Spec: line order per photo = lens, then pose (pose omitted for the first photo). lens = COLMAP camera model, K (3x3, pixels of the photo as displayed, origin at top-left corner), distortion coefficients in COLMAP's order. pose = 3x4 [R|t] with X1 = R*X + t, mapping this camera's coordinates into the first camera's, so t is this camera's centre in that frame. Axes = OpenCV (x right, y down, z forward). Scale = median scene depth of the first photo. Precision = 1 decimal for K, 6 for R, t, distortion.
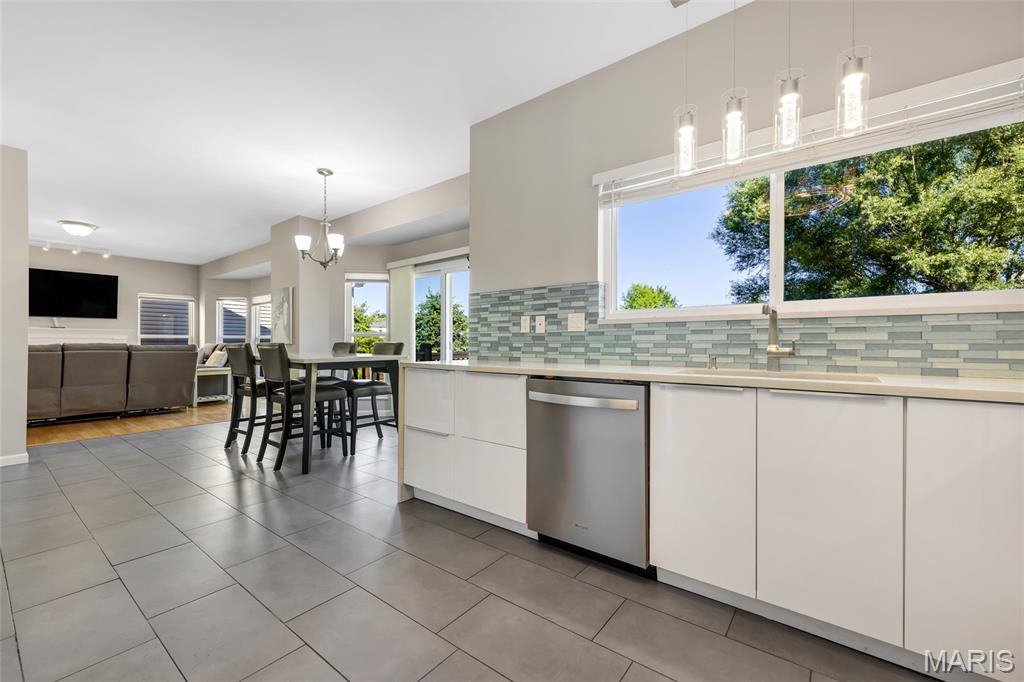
lens RADIAL K [[413.1, 0, 518.5], [0, 413.1, 342.1], [0, 0, 1]] dist [-0.000174, 0.000100]
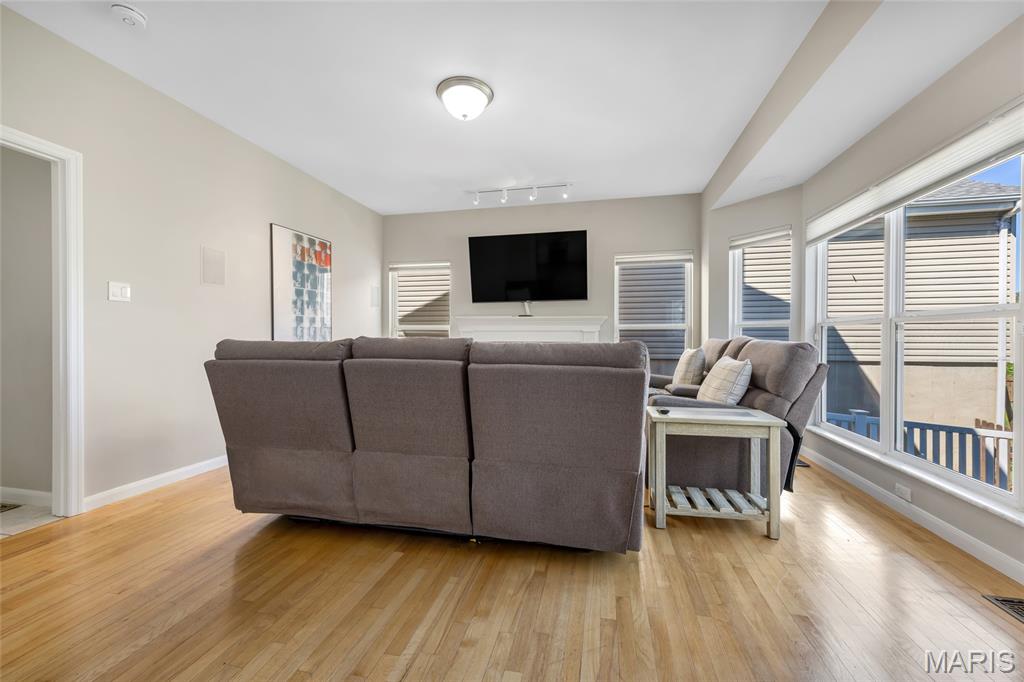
lens RADIAL K [[413.1, 0, 518.5], [0, 413.1, 342.1], [0, 0, 1]] dist [-0.000174, 0.000100]
pose [[0.430374, 0.008054, -0.902615, -0.426262], [0.008551, 0.999879, 0.013000, 0.000340], [0.902610, -0.013313, 0.430253, 0.605218]]
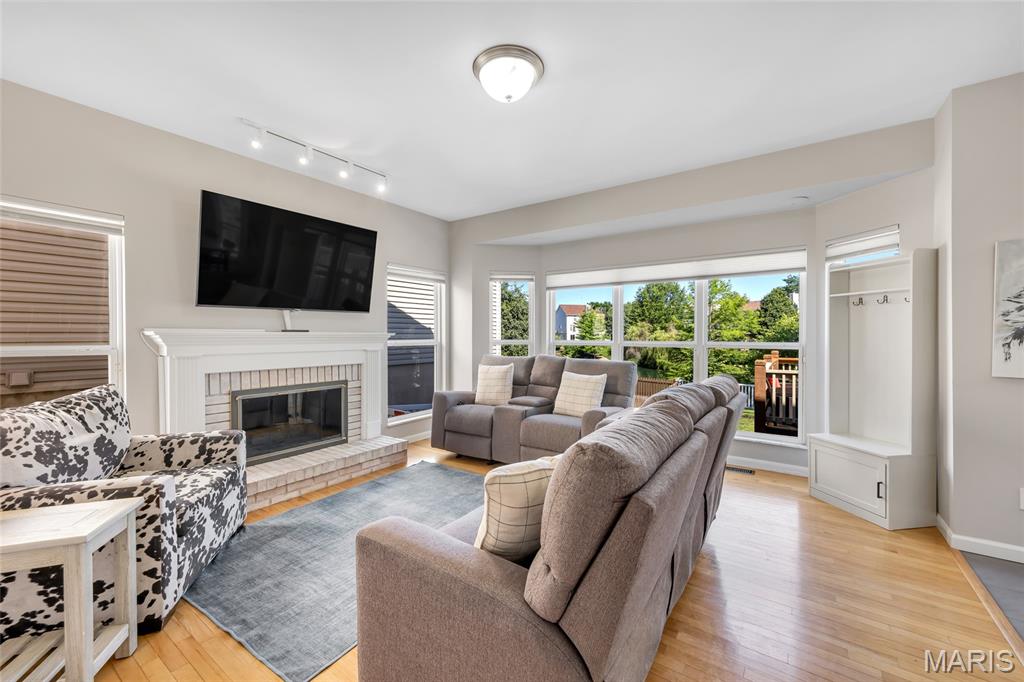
lens RADIAL K [[413.1, 0, 518.5], [0, 413.1, 342.1], [0, 0, 1]] dist [-0.000174, 0.000100]
pose [[0.999118, 0.002052, 0.041934, -0.771817], [-0.003087, 0.999692, 0.024635, -0.030504], [-0.041870, -0.024743, 0.998817, 0.439281]]
